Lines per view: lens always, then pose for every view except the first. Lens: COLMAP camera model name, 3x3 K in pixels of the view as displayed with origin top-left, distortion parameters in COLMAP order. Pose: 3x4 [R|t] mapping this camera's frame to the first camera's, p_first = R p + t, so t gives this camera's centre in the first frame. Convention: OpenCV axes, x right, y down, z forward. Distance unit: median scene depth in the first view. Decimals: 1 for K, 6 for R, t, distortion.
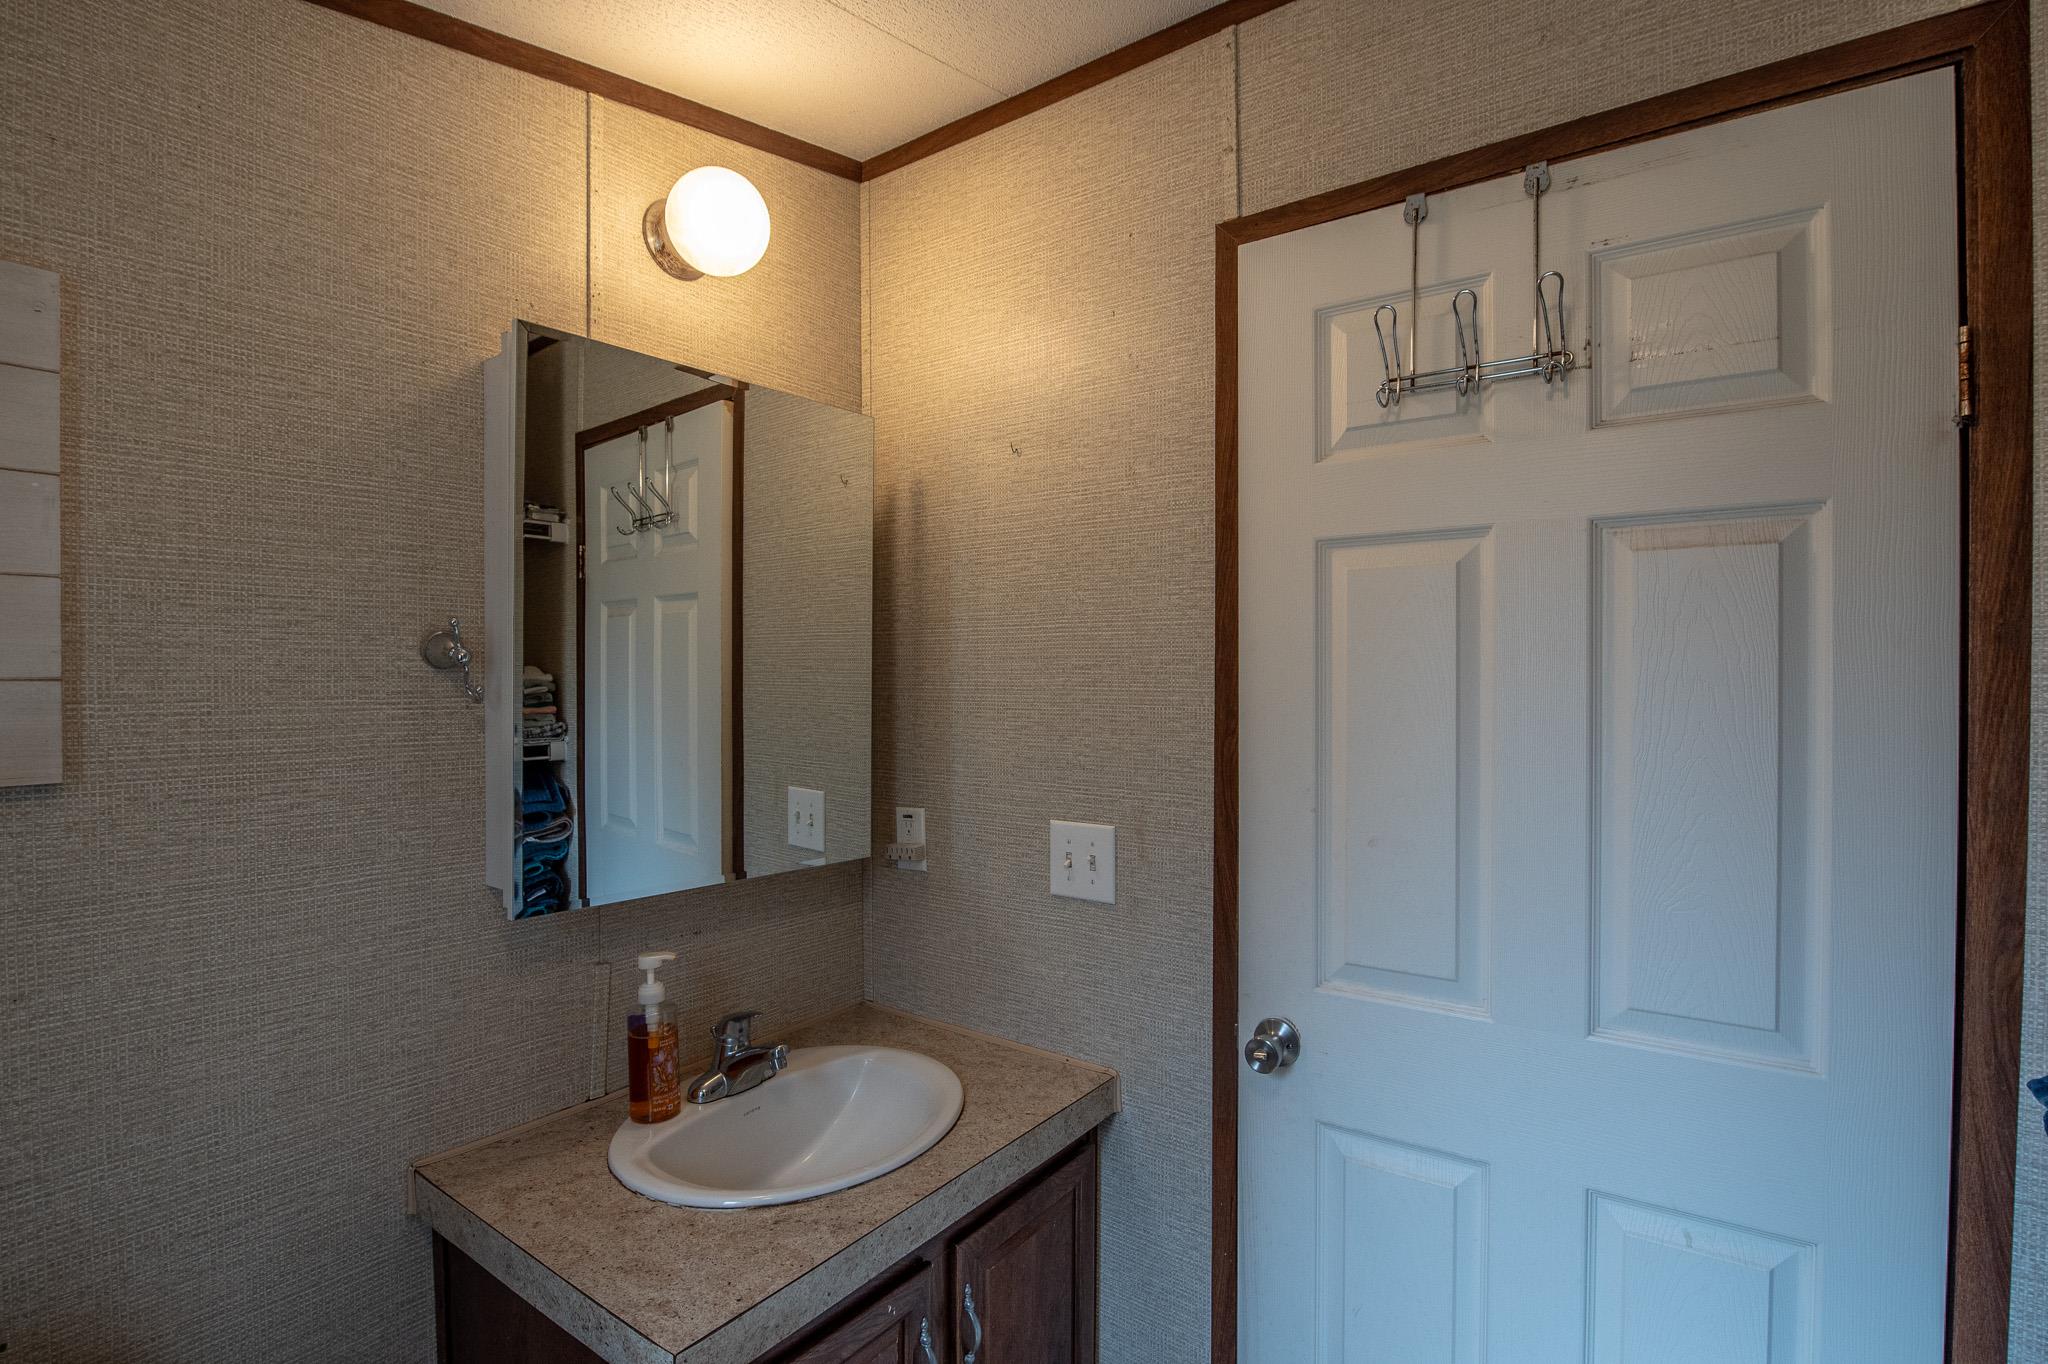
lens RADIAL K [[978.5, 0, 1028.5], [0, 978.5, 683.0], [0, 0, 1]] dist [-0.013113, -0.004031]
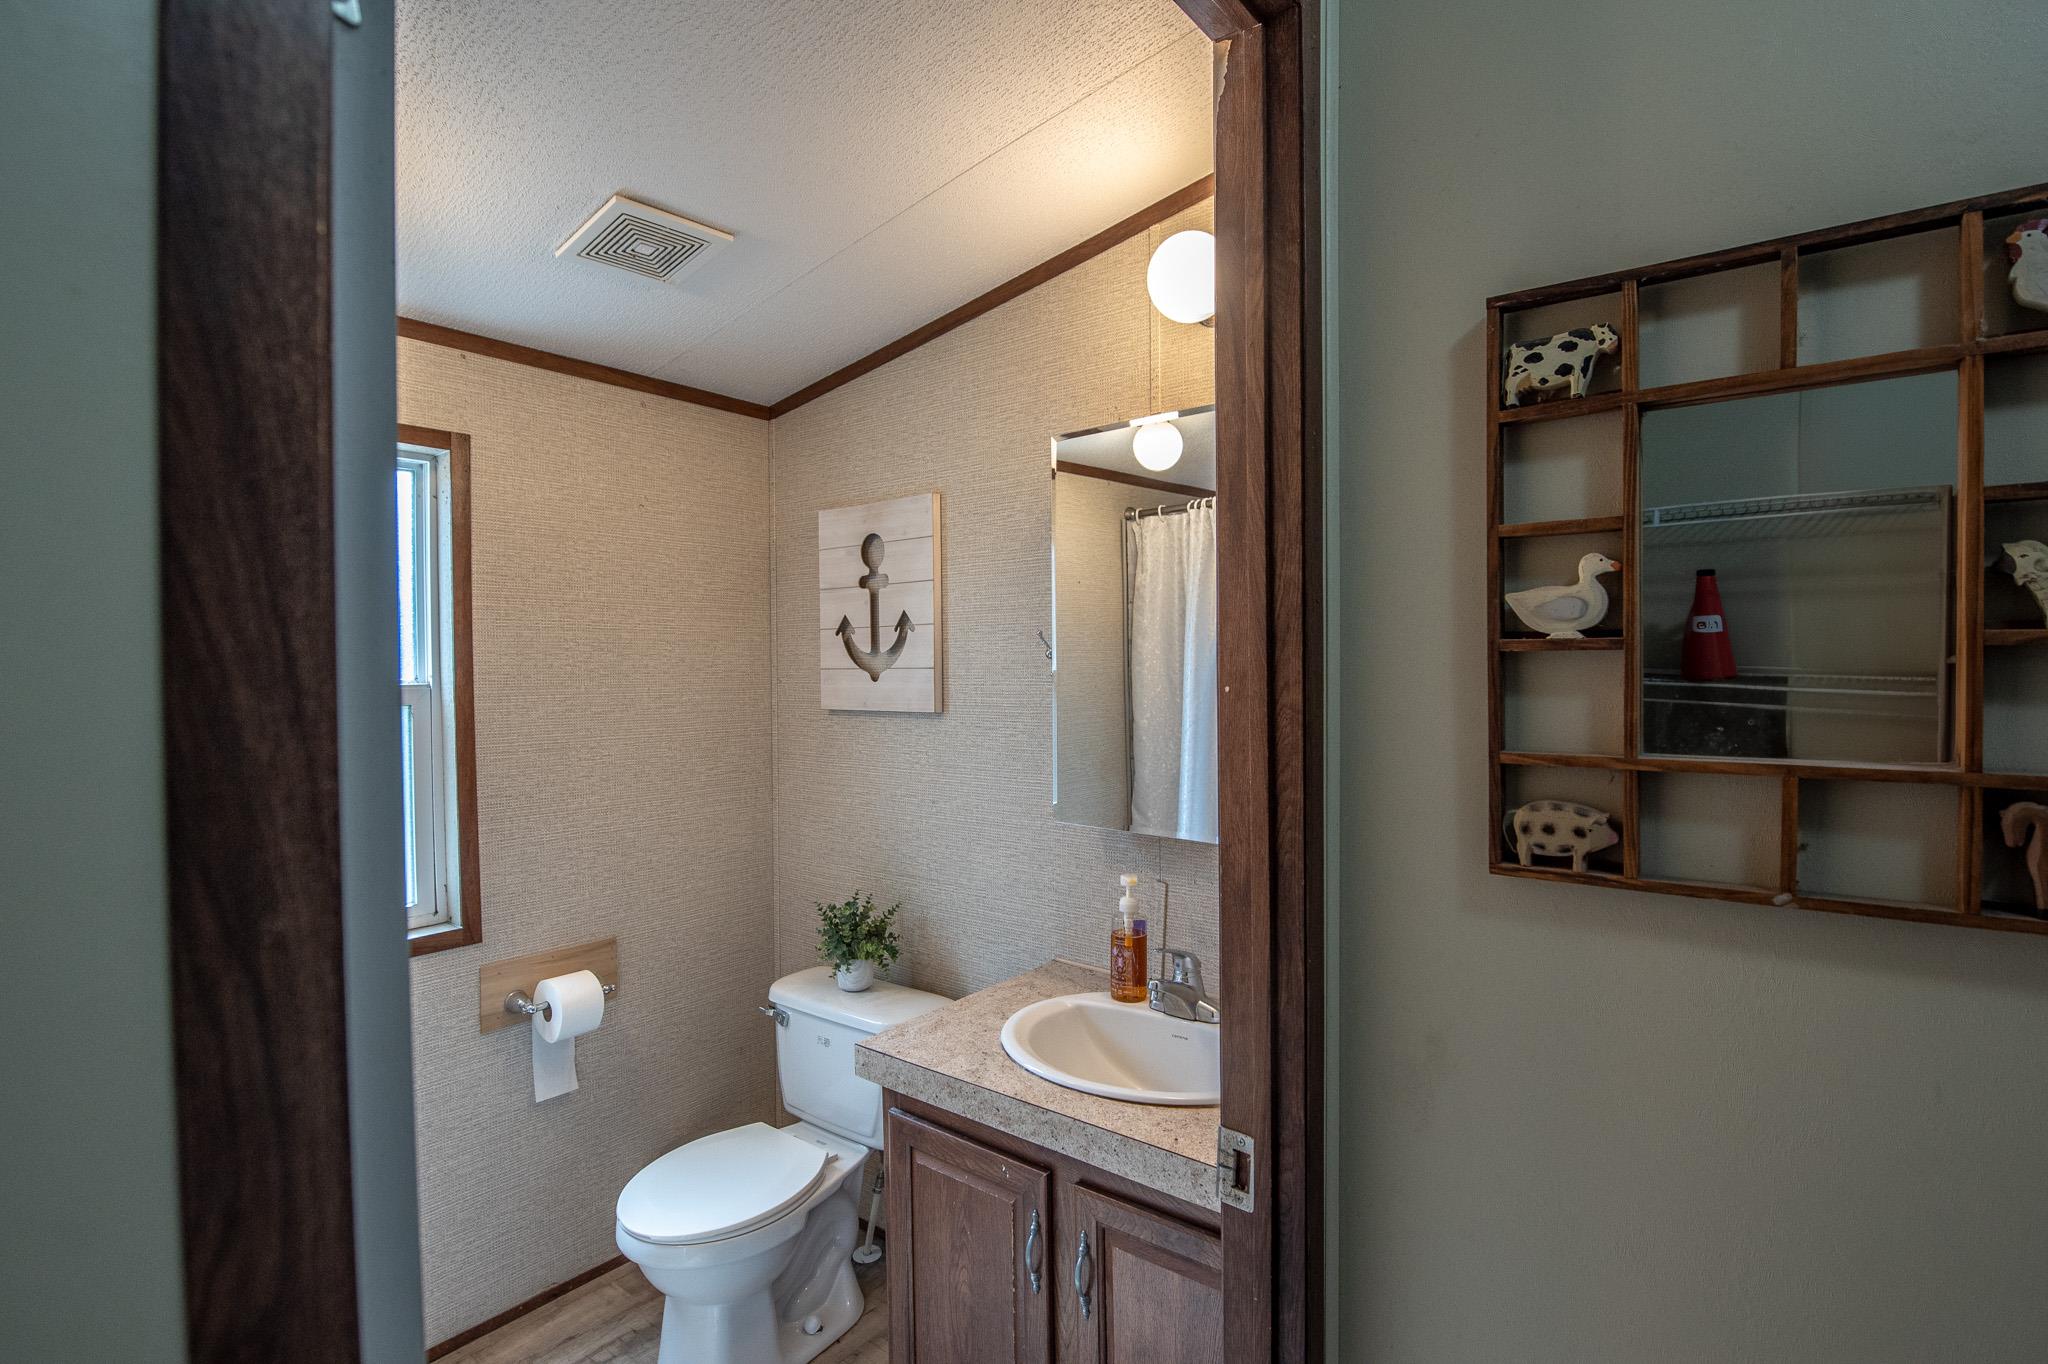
lens RADIAL K [[978.5, 0, 1028.5], [0, 978.5, 683.0], [0, 0, 1]] dist [-0.013113, -0.004031]
pose [[-0.012083, 0.029224, -0.999500, 1.117813], [-0.000343, 0.999573, 0.029230, -0.029829], [0.999927, 0.000696, -0.012068, 1.042175]]
